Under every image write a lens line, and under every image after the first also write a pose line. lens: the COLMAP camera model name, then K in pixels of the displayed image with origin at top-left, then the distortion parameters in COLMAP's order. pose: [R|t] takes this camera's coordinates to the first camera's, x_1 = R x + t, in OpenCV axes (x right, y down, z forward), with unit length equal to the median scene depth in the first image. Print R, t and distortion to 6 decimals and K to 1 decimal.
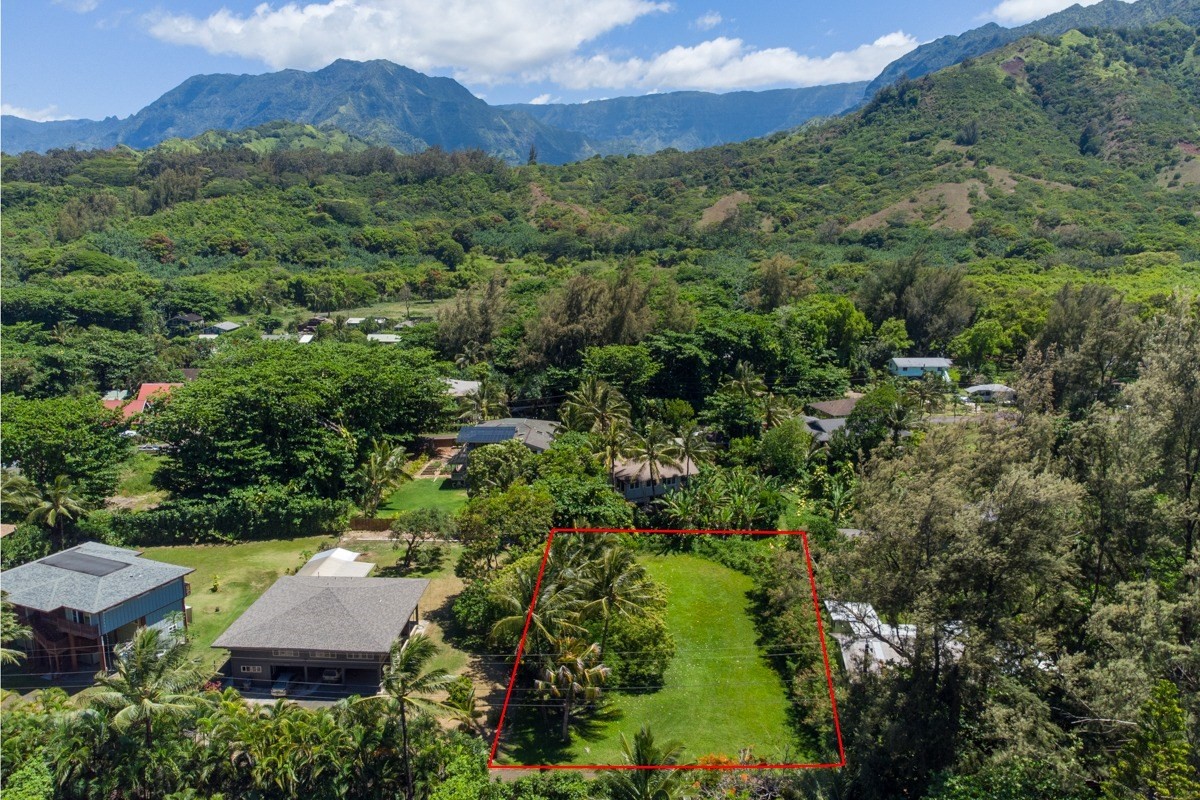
lens RADIAL K [[885.4, 0, 593.4], [0, 885.4, 403.5], [0, 0, 1]] dist [0.018739, 0.006548]
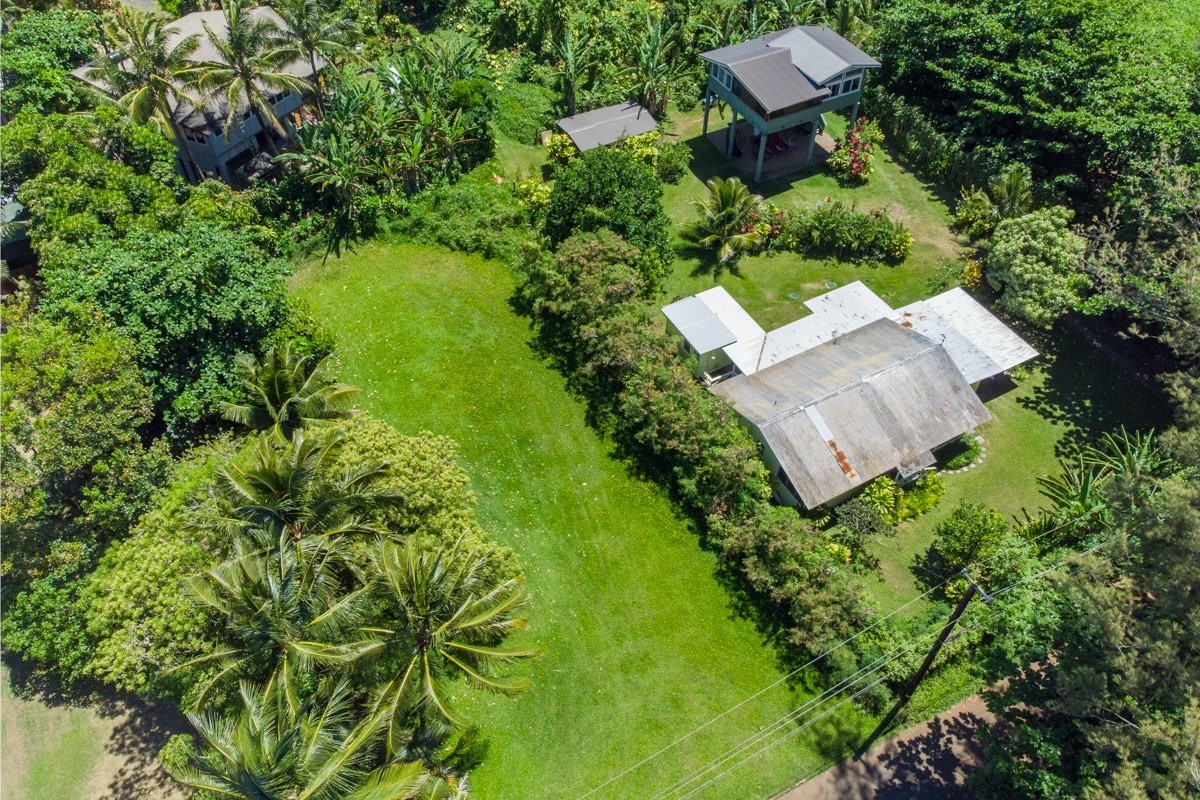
lens RADIAL K [[885.4, 0, 593.4], [0, 885.4, 403.5], [0, 0, 1]] dist [0.018739, 0.006548]
pose [[0.852037, -0.388452, 0.350910, -0.014103], [0.096267, 0.775178, 0.624365, -0.092736], [-0.514553, -0.498201, 0.697876, 0.489224]]
